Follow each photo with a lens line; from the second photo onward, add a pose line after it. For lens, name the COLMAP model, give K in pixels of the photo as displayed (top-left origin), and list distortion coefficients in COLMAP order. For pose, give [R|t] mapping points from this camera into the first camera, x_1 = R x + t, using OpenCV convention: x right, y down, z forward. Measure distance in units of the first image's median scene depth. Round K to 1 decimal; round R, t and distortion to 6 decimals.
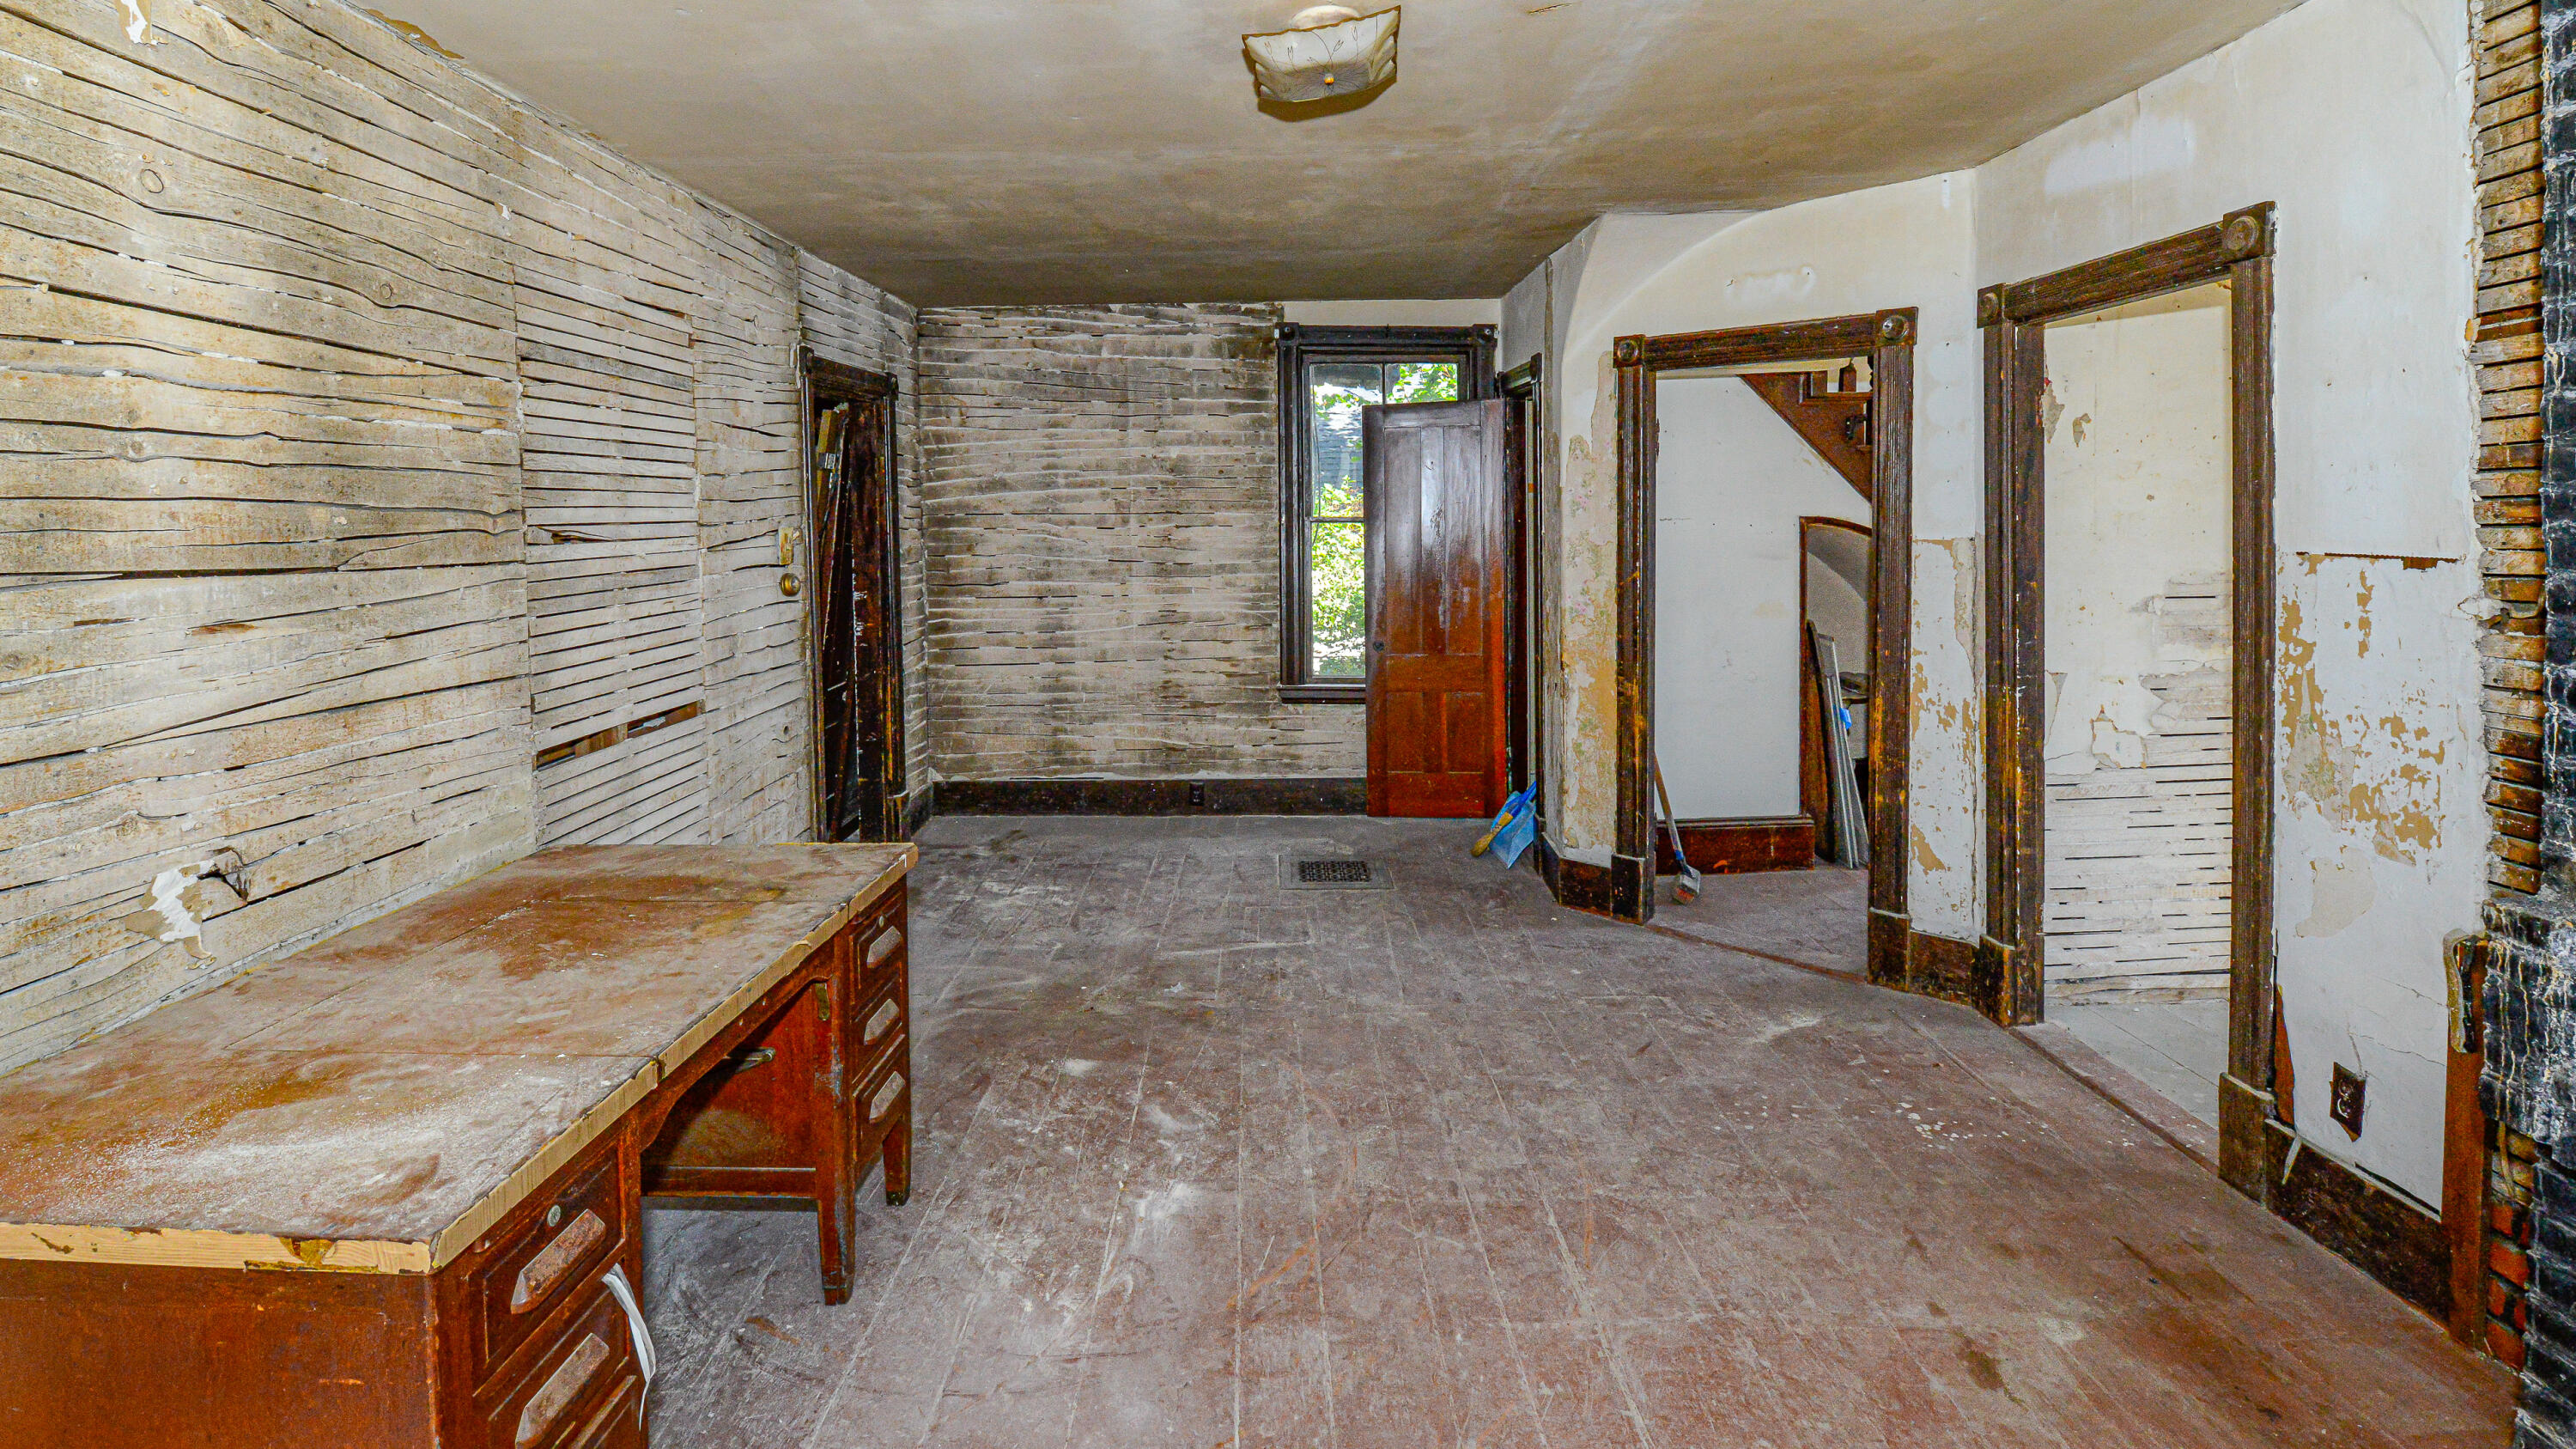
lens RADIAL K [[1133.5, 0, 1240.6], [0, 1133.5, 553.6], [0, 0, 1]] dist [-0.011728, -0.002878]
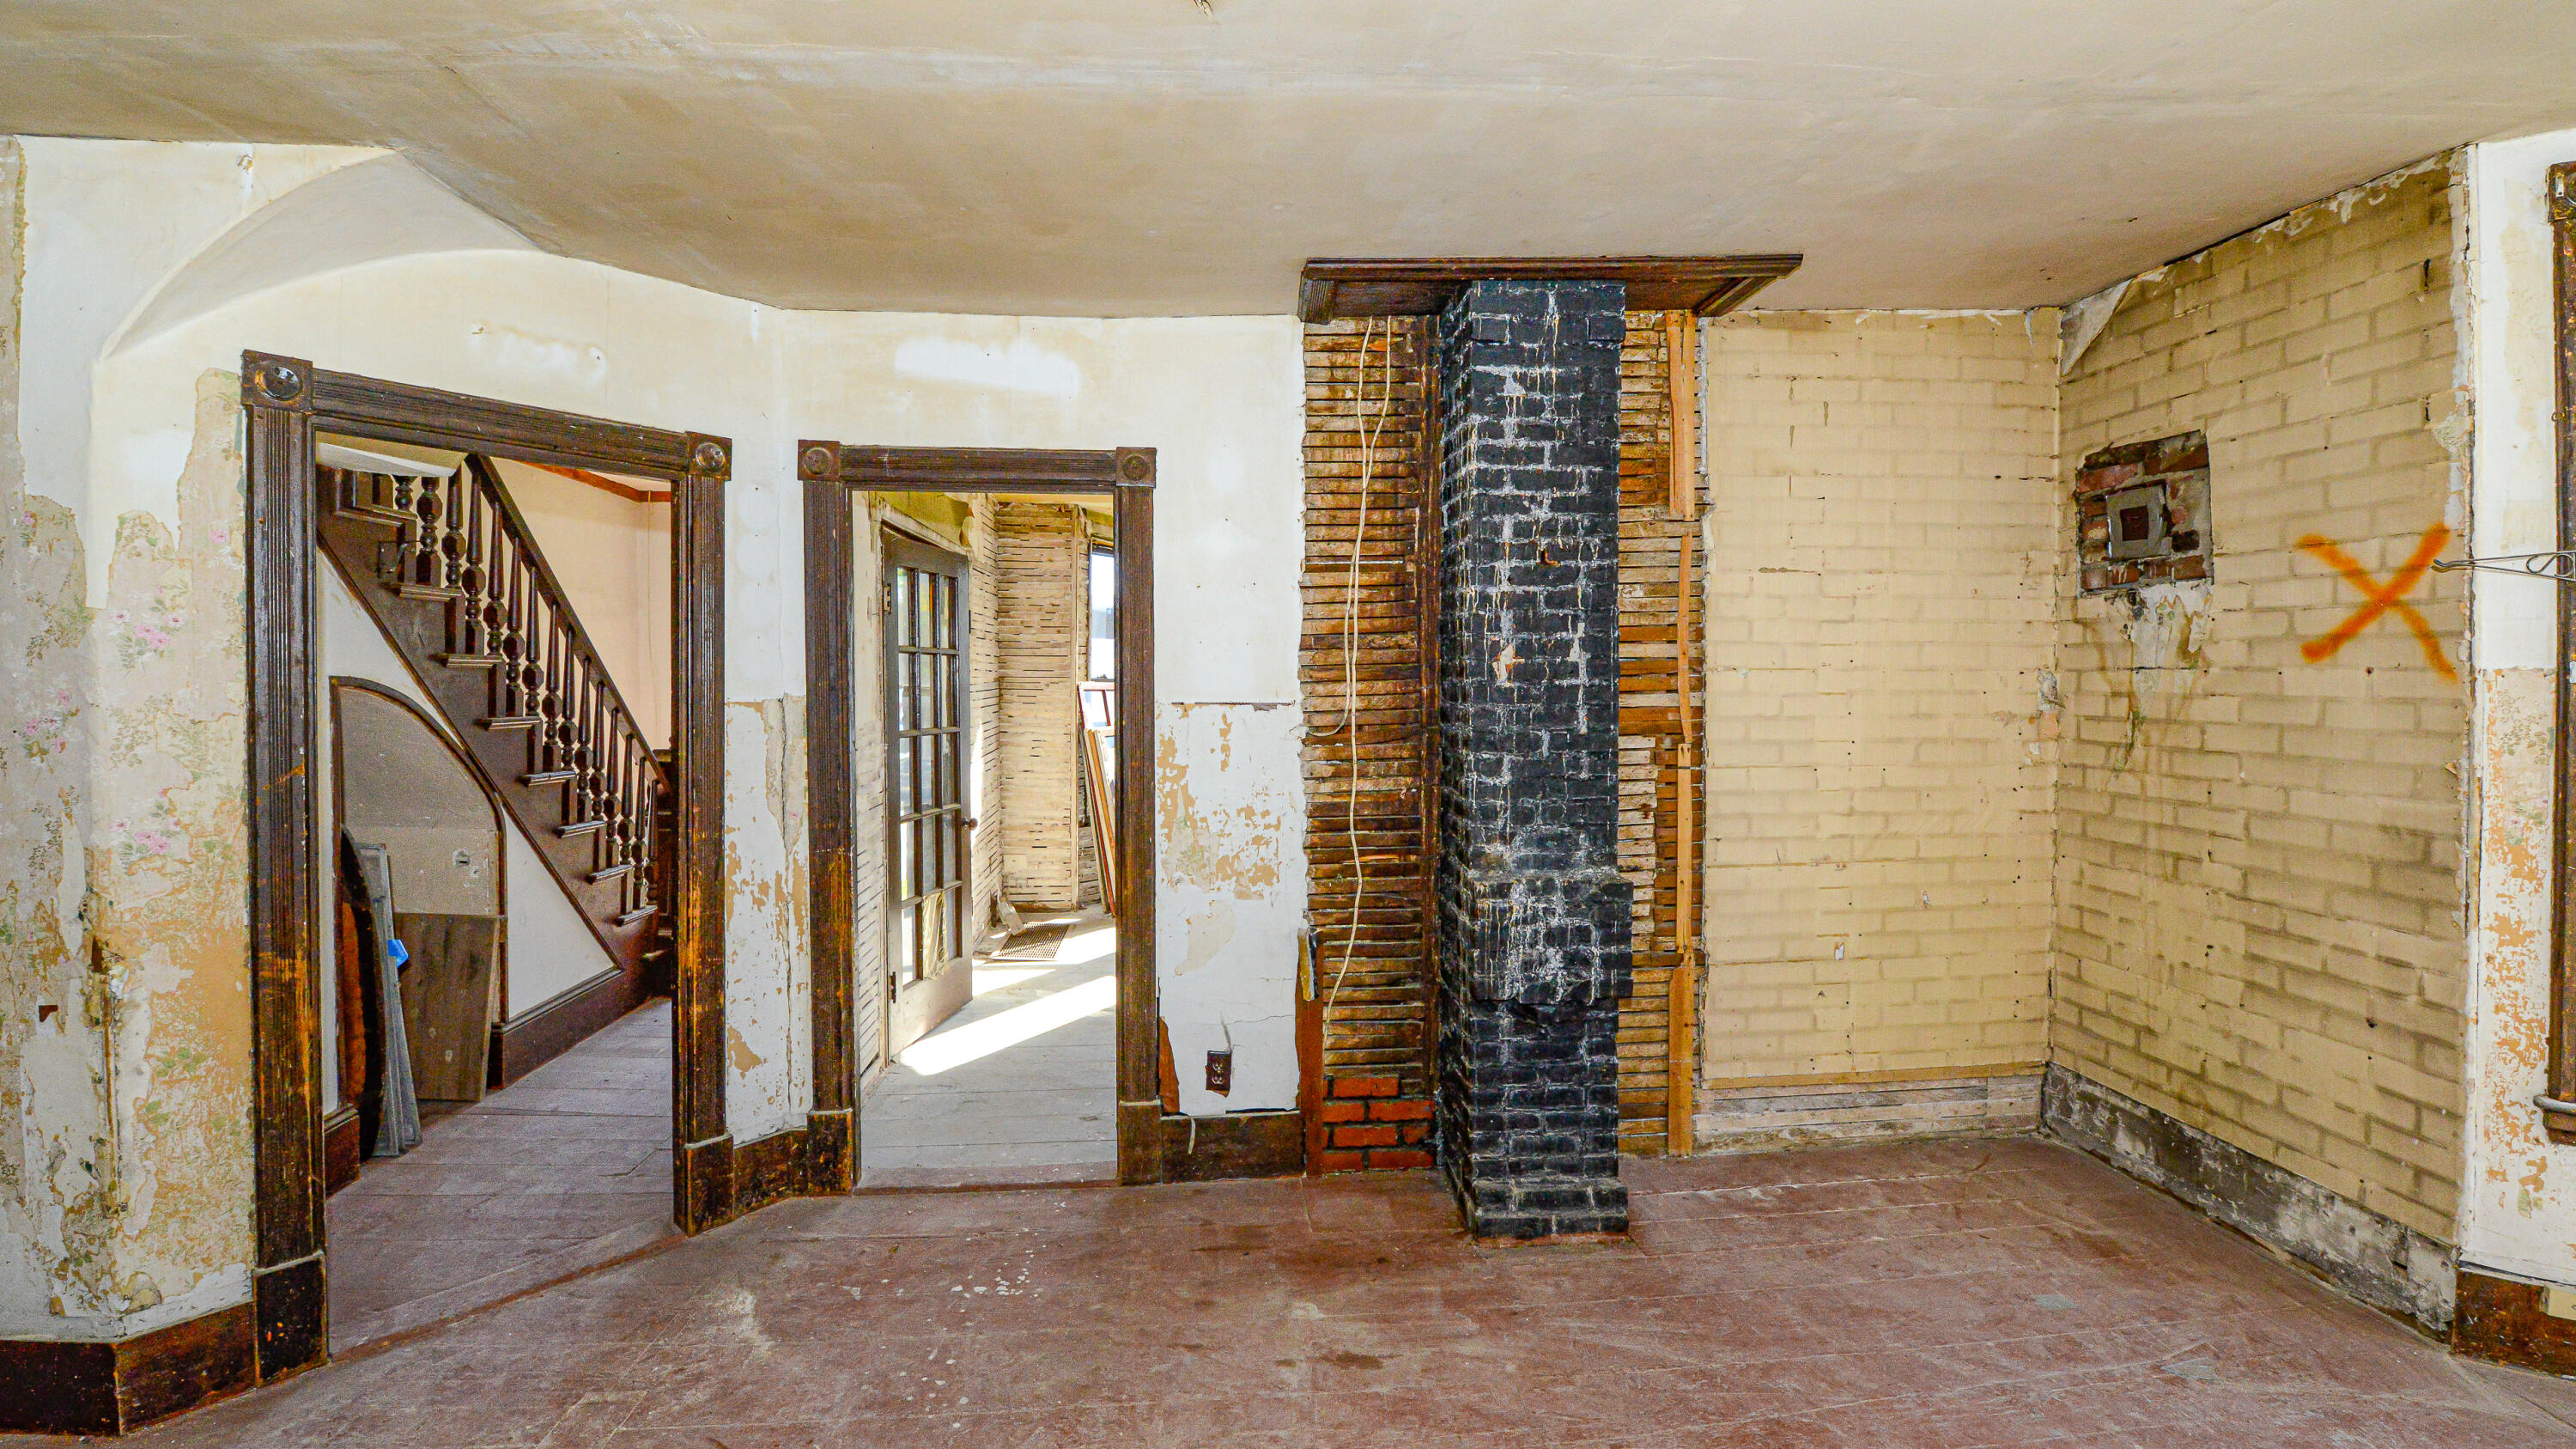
lens RADIAL K [[1133.5, 0, 1252.3], [0, 1133.5, 694.5], [0, 0, 1]] dist [-0.011728, -0.002878]
pose [[-0.083765, 0.001218, 0.996485, -0.463381], [0.030946, 0.999520, 0.001380, -0.009608], [-0.996005, 0.030953, -0.083762, 0.974778]]
